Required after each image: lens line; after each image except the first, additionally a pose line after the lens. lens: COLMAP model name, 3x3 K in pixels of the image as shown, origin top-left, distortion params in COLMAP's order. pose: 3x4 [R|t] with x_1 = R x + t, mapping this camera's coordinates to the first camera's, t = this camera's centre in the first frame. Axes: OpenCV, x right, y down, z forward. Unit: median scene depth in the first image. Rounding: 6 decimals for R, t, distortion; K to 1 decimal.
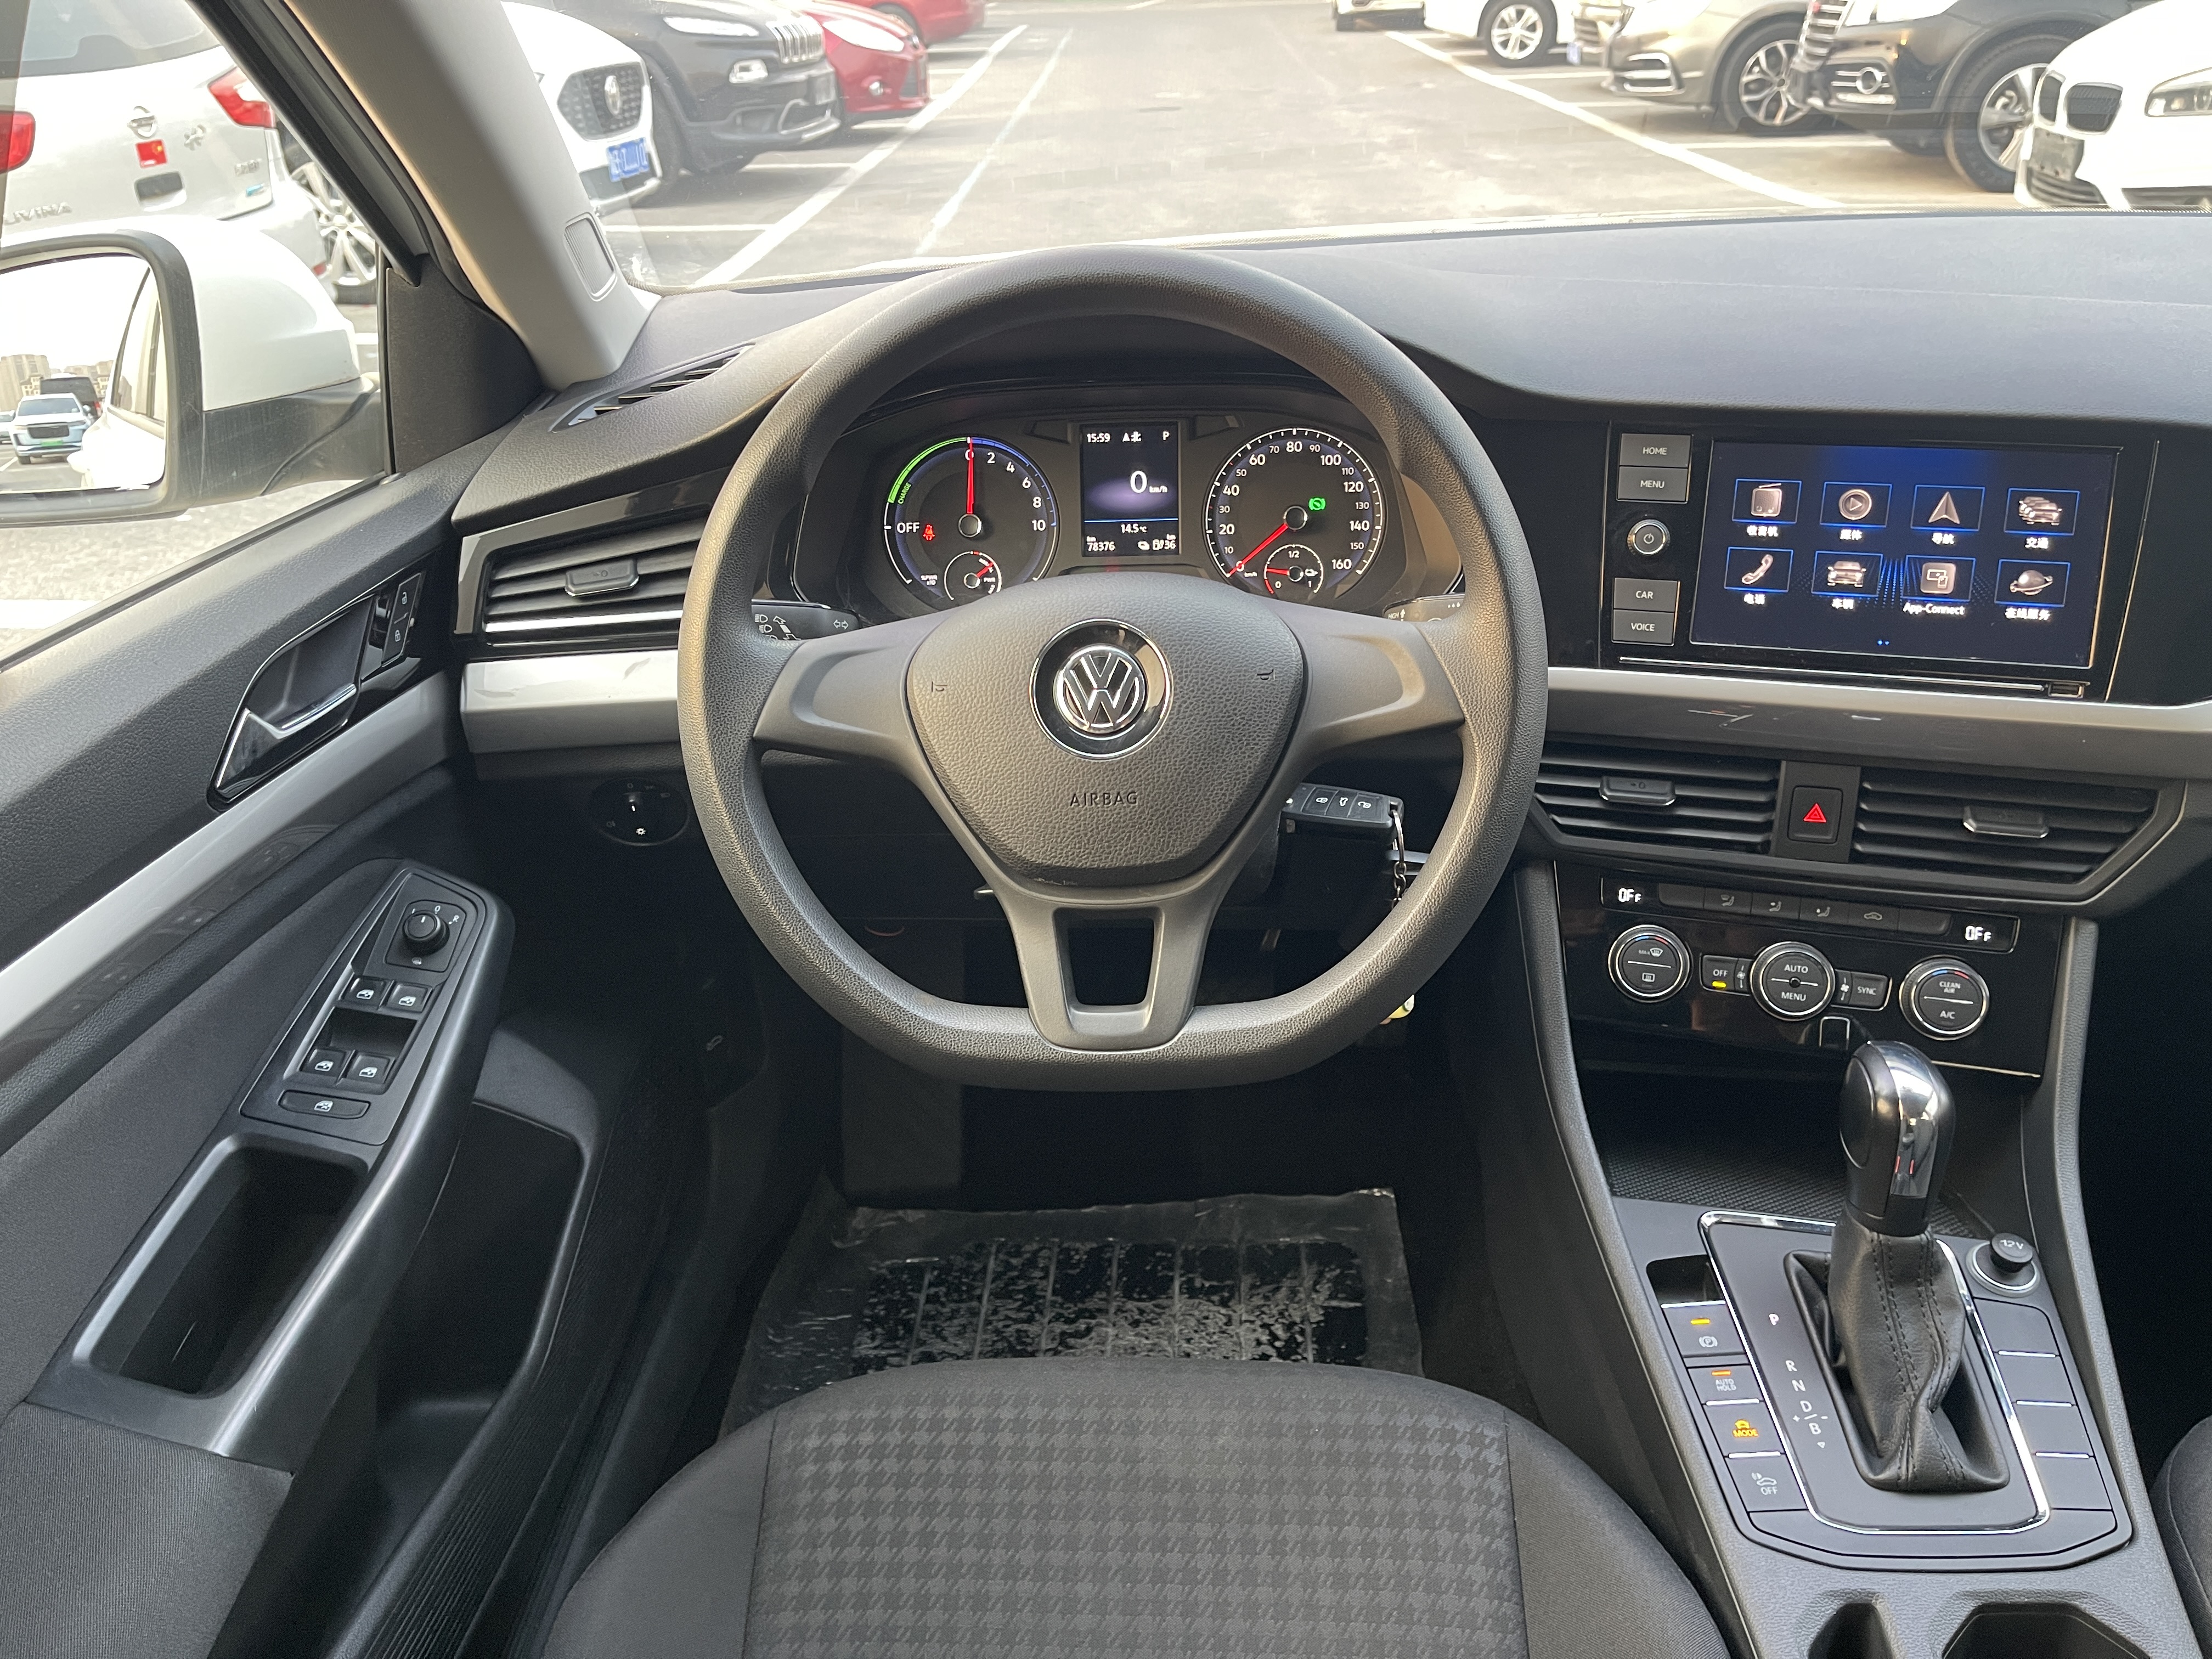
lens RADIAL K [[1736.3, 0, 1089.9], [0, 1736.3, 816.4], [0, 0, 1]] dist [0.118168, -0.134018]
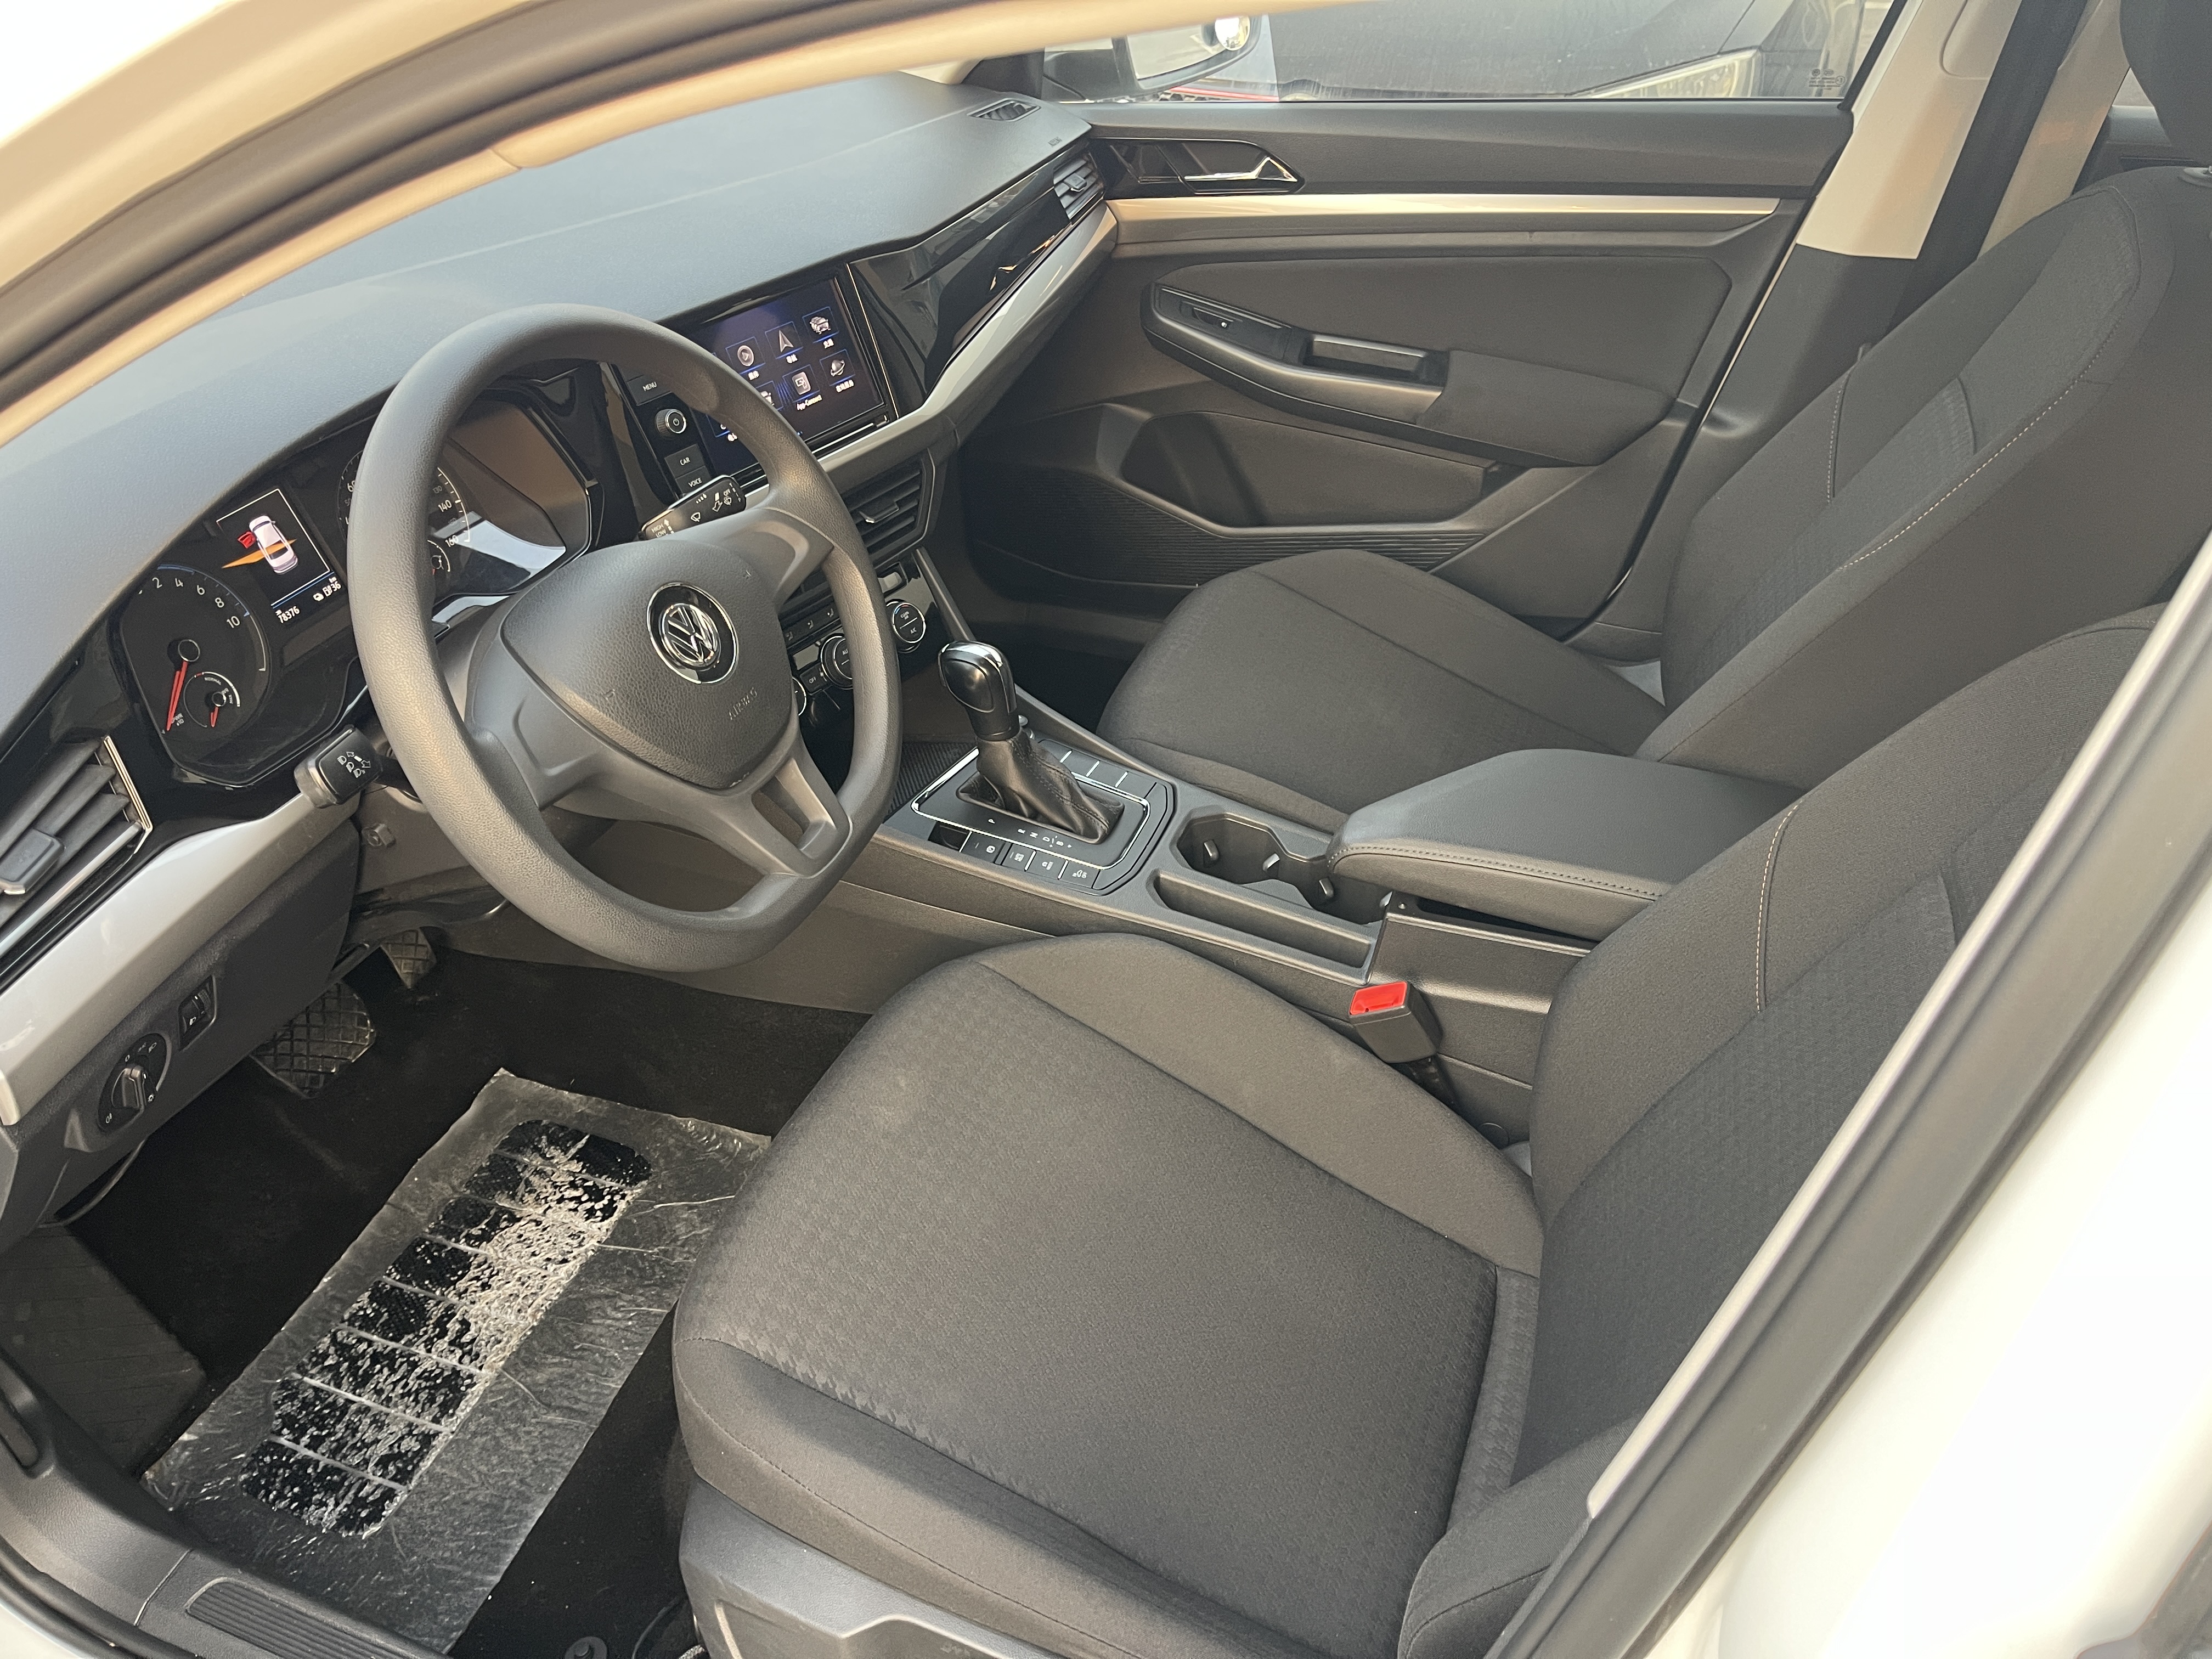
lens RADIAL K [[1736.3, 0, 1089.9], [0, 1736.3, 816.4], [0, 0, 1]] dist [0.118168, -0.134018]
pose [[0.302554, -0.507483, 0.806797, -0.778777], [0.445416, 0.823635, 0.351041, -0.217783], [-0.842654, 0.253151, 0.475235, 0.124338]]
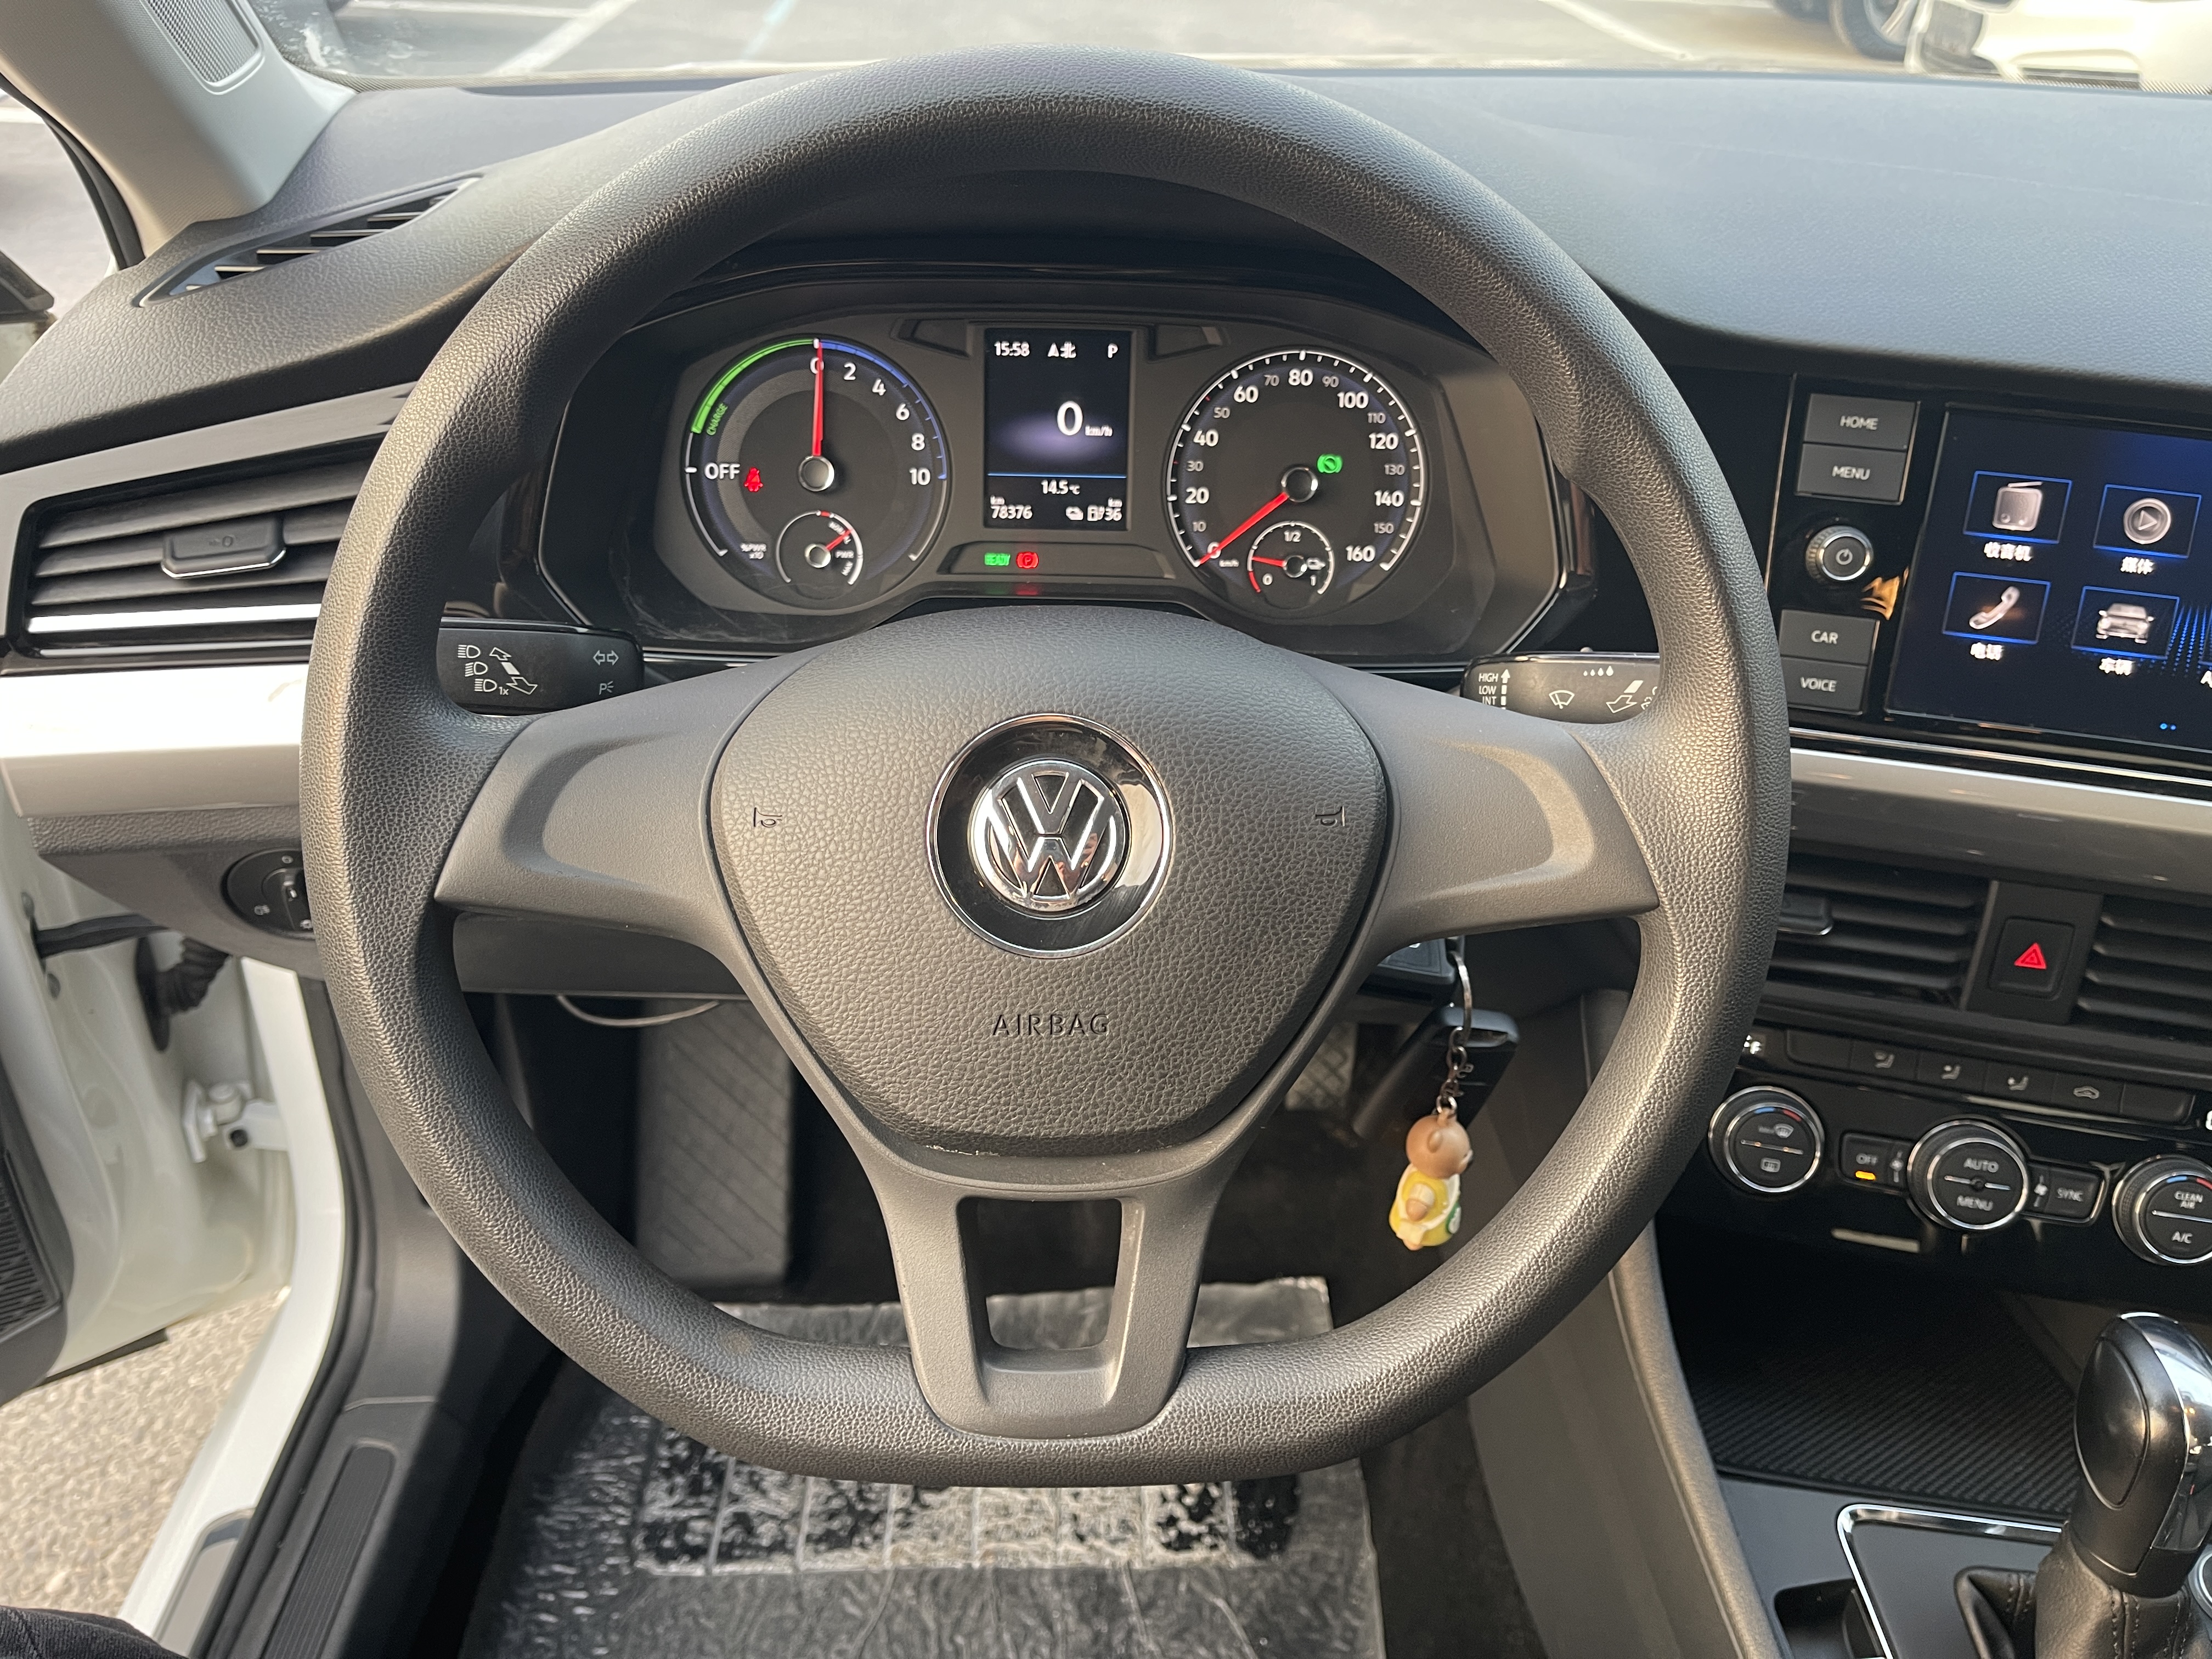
lens RADIAL K [[1723.1, 0, 1081.9], [0, 1723.1, 828.8], [0, 0, 1]] dist [0.082967, -0.090256]
pose [[0.995103, 0.018543, 0.097087, -0.029940], [-0.027921, 0.994976, 0.096138, -0.099467], [-0.094817, -0.098378, 0.990622, 0.323195]]
